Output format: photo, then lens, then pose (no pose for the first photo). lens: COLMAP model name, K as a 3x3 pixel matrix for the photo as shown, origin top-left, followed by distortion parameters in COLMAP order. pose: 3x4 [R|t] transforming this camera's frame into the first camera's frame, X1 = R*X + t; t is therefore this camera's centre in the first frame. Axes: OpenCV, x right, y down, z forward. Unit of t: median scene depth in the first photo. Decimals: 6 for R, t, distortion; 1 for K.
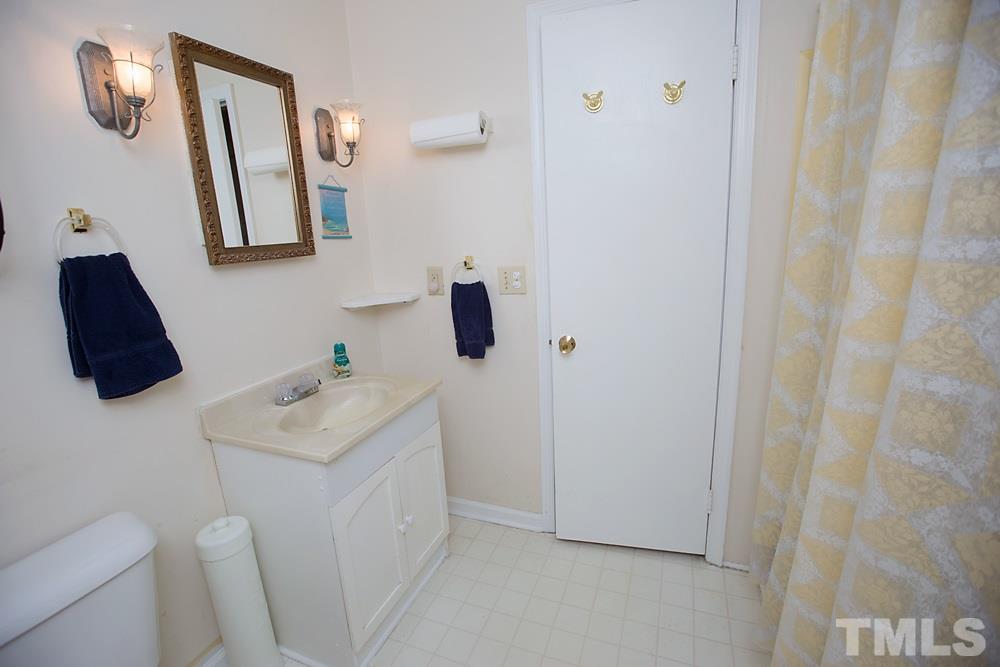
lens RADIAL K [[465.8, 0, 500.1], [0, 465.8, 338.5], [0, 0, 1]] dist [-0.062345, 0.024383]
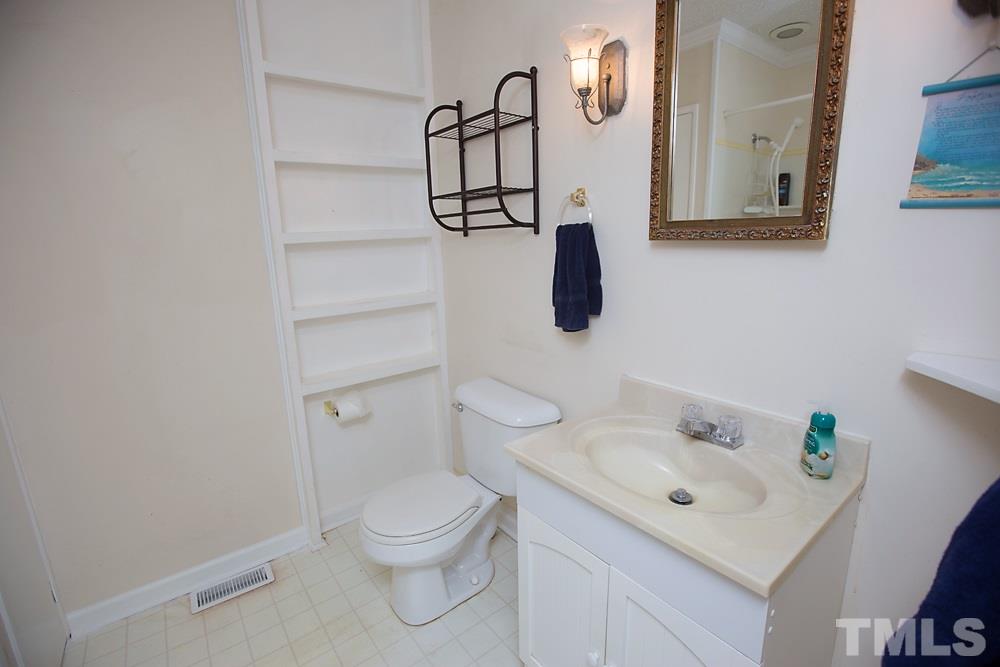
lens RADIAL K [[465.8, 0, 500.1], [0, 465.8, 338.5], [0, 0, 1]] dist [-0.062345, 0.024383]
pose [[-0.525804, 0.248128, -0.813611, 0.322224], [-0.140816, 0.917918, 0.370942, -0.273257], [0.838869, 0.309612, -0.447704, 1.192137]]
